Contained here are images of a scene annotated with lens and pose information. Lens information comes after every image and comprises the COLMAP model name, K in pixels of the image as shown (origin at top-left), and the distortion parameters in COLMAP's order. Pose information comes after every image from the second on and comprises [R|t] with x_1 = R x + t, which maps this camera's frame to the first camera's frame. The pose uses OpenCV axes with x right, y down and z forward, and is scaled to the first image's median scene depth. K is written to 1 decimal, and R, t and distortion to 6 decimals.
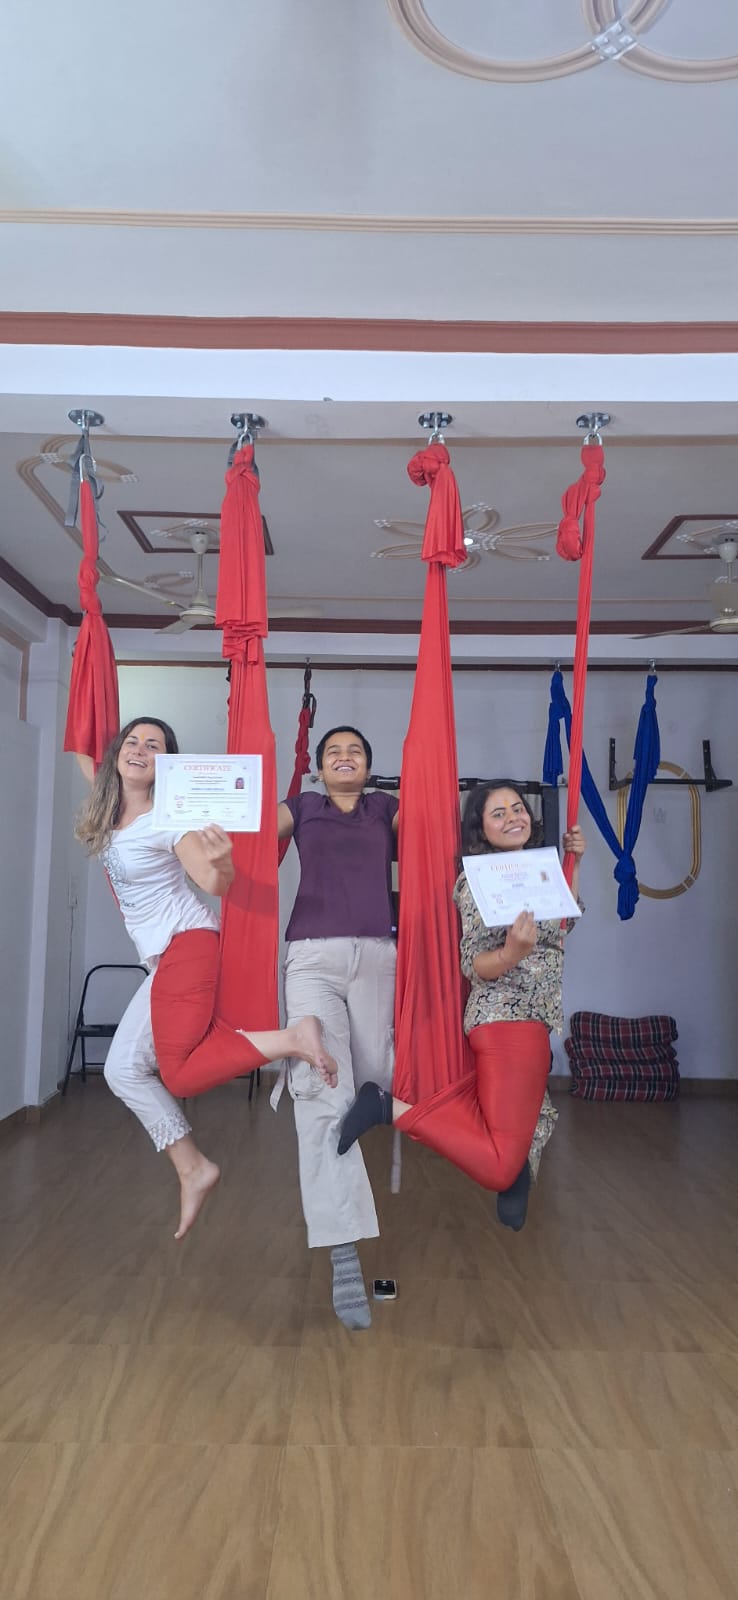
lens RADIAL K [[1084.4, 0, 374.4], [0, 1084.4, 795.3], [0, 0, 1]] dist [0.095991, -0.071629]
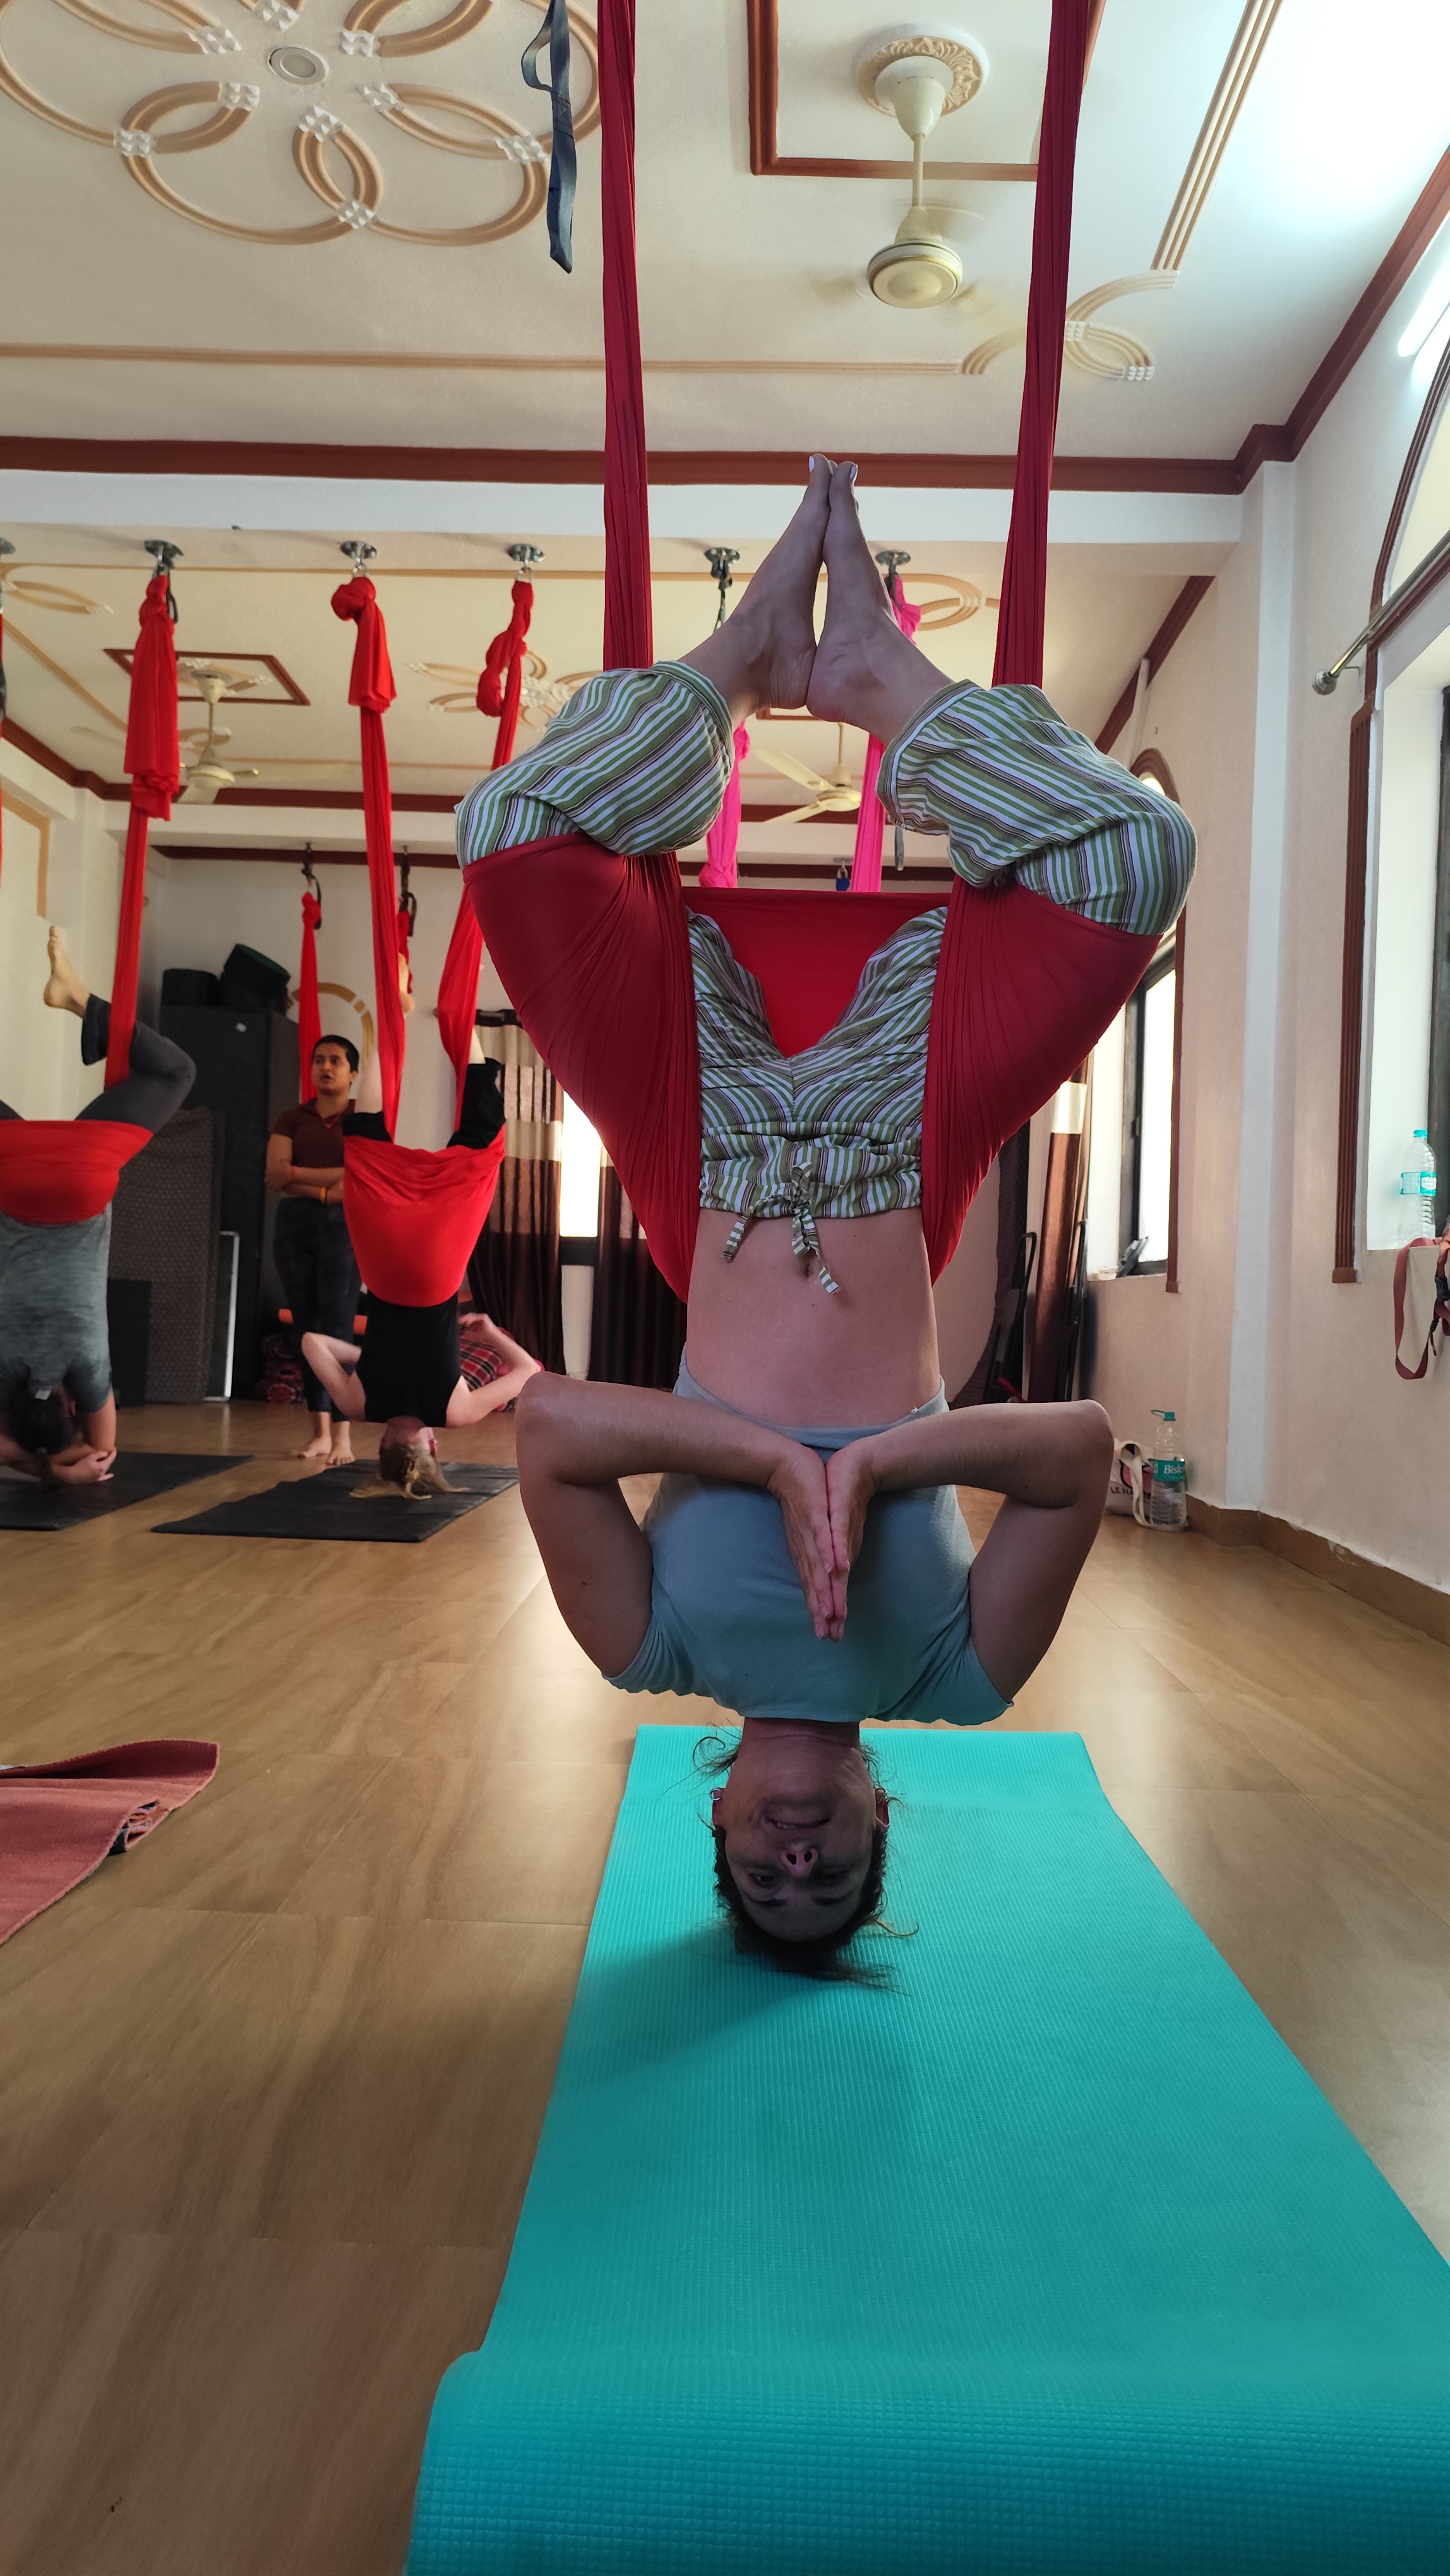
lens RADIAL K [[1757.8, 0, 710.9], [0, 1757.8, 1309.6], [0, 0, 1]] dist [0.004714, 0.001427]
pose [[0.998942, 0.020361, -0.041238, 0.437050], [-0.016368, 0.995347, 0.094950, 0.163343], [0.042980, -0.094175, 0.994628, -0.561751]]
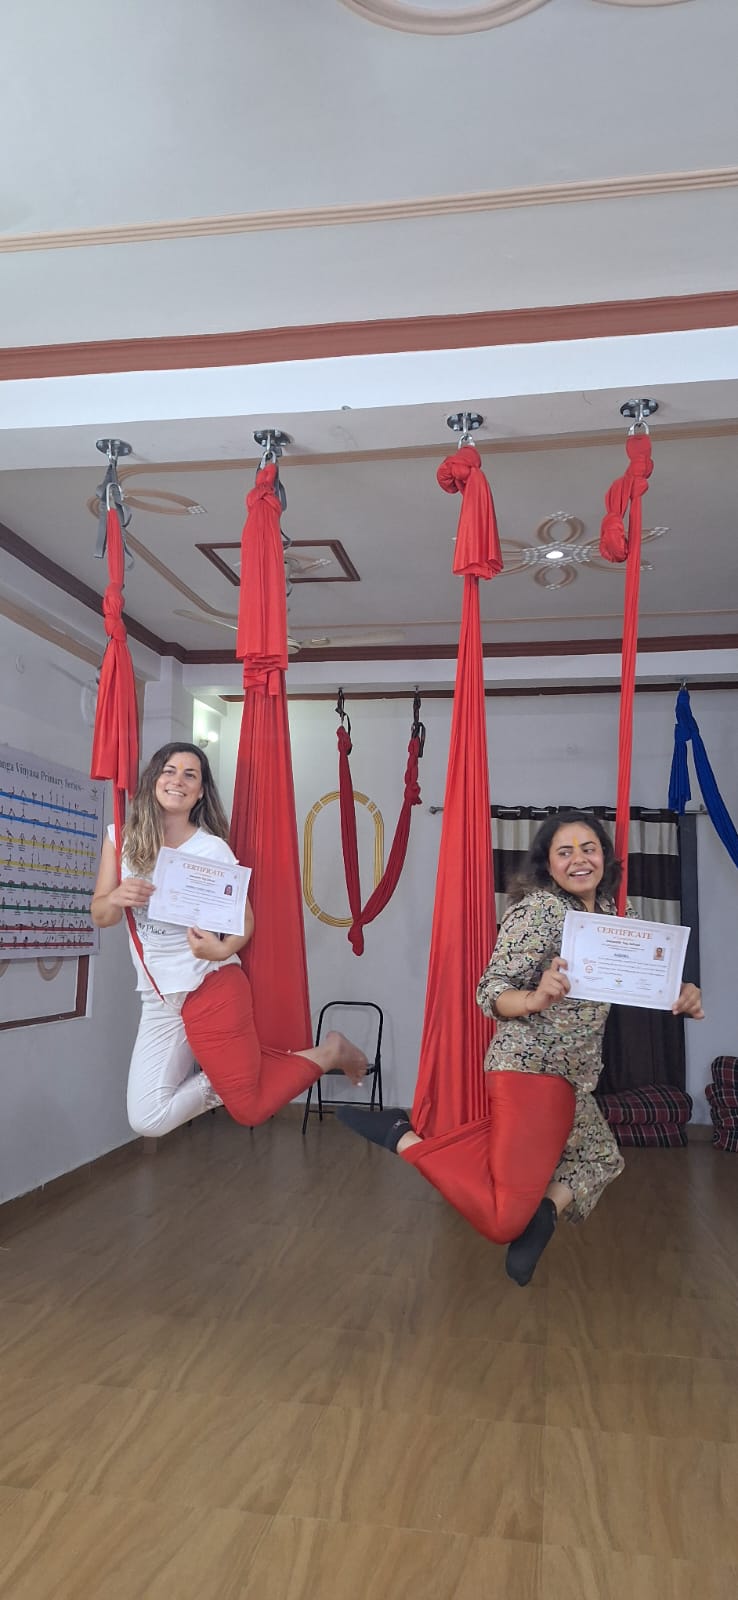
lens RADIAL K [[1084.4, 0, 376.7], [0, 1084.4, 822.1], [0, 0, 1]] dist [0.095991, -0.071629]
pose [[0.985458, -0.014987, -0.169259, 0.134132], [0.013800, 0.999871, -0.008190, 0.006362], [0.169359, 0.005736, 0.985538, 0.064556]]
